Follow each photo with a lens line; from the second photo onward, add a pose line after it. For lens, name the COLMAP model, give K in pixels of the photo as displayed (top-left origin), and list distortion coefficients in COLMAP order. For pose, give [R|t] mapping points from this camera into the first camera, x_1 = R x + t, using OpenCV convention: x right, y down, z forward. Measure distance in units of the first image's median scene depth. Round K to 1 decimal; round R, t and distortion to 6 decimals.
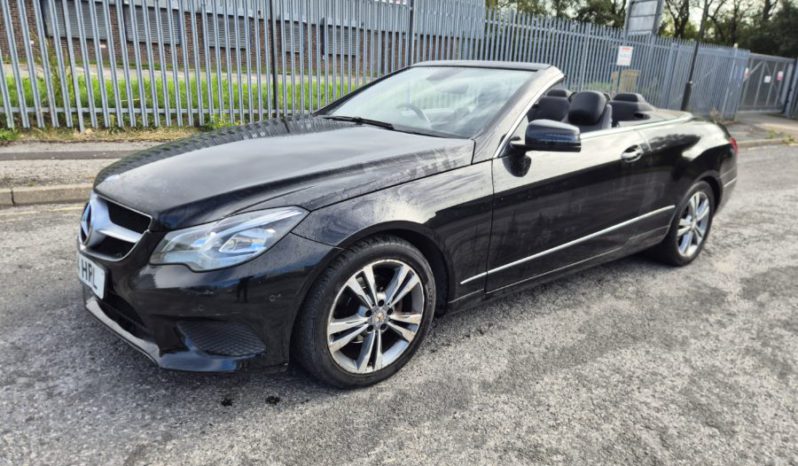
lens RADIAL K [[539.5, 0, 397.1], [0, 539.5, 233.1], [0, 0, 1]] dist [0.063691, -0.049730]
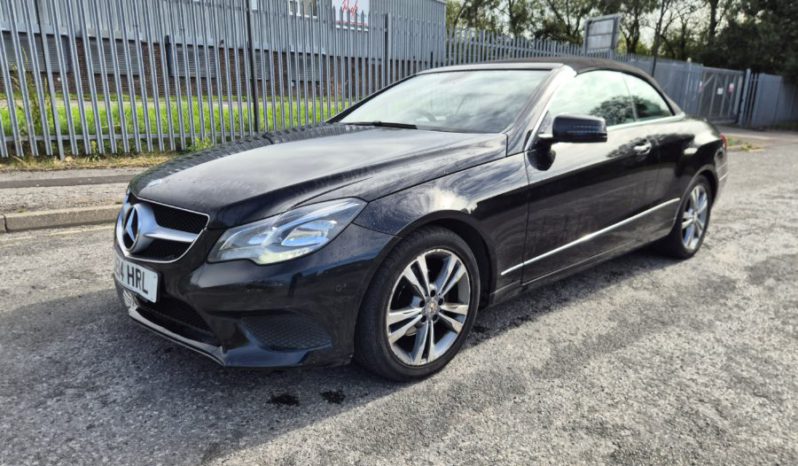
lens RADIAL K [[539.5, 0, 393.9], [0, 539.5, 233.8], [0, 0, 1]] dist [0.063691, -0.049730]
pose [[0.997675, -0.044559, 0.051565, -0.130603], [0.046661, 0.998098, -0.040299, 0.048451], [-0.049671, 0.042611, 0.997856, -0.007262]]
